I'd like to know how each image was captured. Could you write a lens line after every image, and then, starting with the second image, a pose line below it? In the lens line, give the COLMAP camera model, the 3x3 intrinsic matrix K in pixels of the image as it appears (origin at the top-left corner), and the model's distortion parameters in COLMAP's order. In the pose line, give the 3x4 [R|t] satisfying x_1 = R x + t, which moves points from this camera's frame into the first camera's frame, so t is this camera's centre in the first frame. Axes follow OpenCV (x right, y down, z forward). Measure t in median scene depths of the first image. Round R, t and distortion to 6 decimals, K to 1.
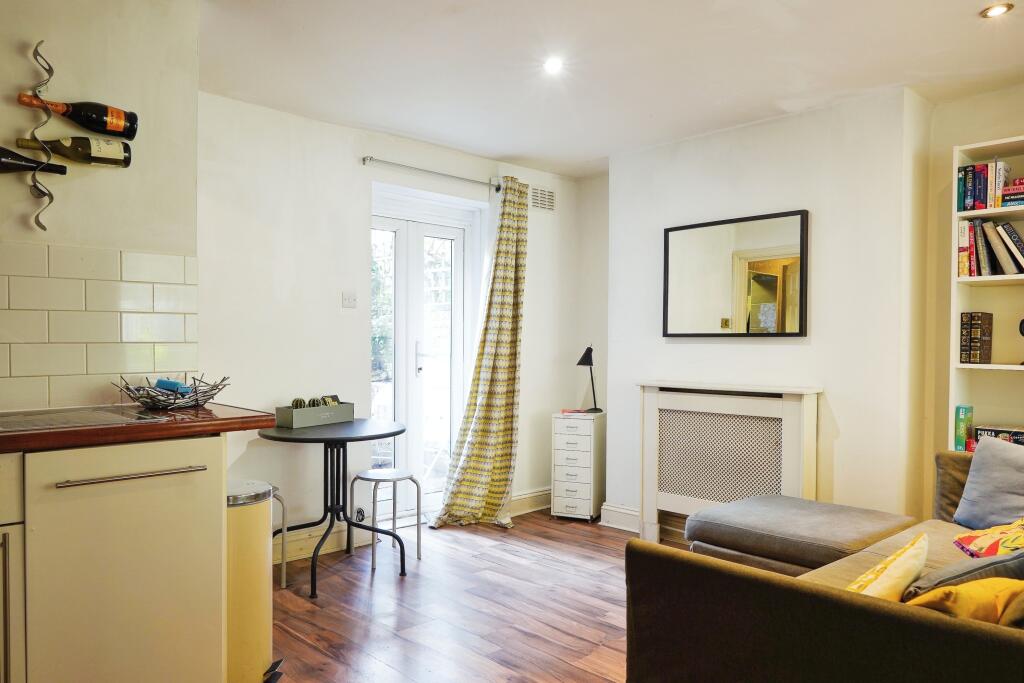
lens RADIAL K [[722.0, 0, 517.6], [0, 722.0, 346.6], [0, 0, 1]] dist [-0.002313, 0.005072]
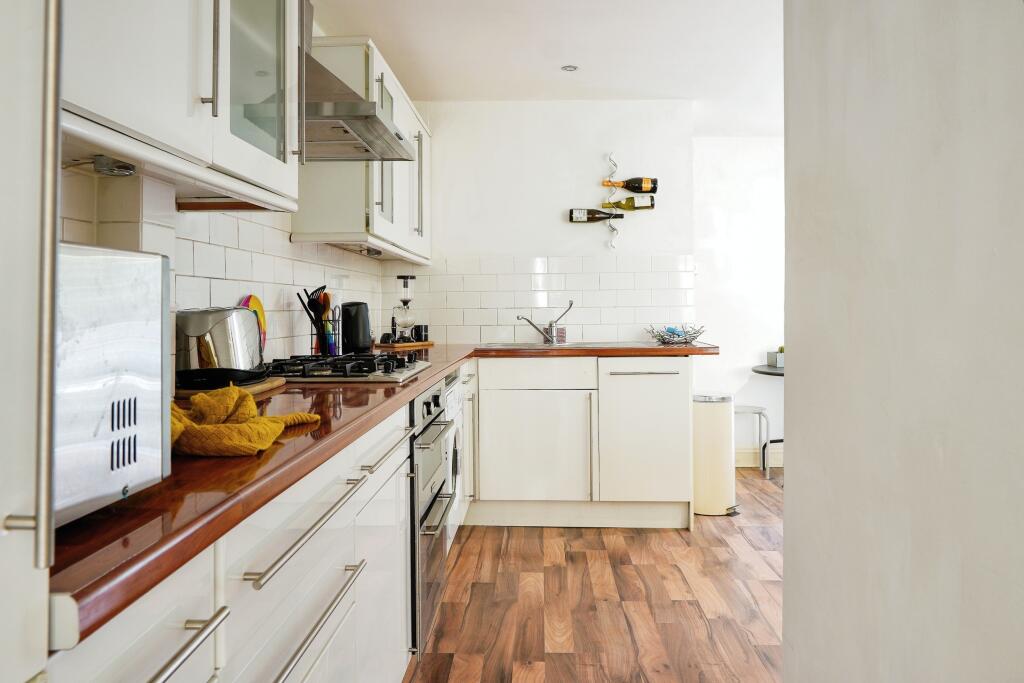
lens RADIAL K [[722.0, 0, 508.8], [0, 722.0, 342.4], [0, 0, 1]] dist [-0.002313, 0.005072]
pose [[0.692807, 0.028171, -0.720573, 0.543310], [0.003145, 0.999109, 0.042084, 0.008274], [0.721116, -0.031422, 0.692101, -0.544180]]
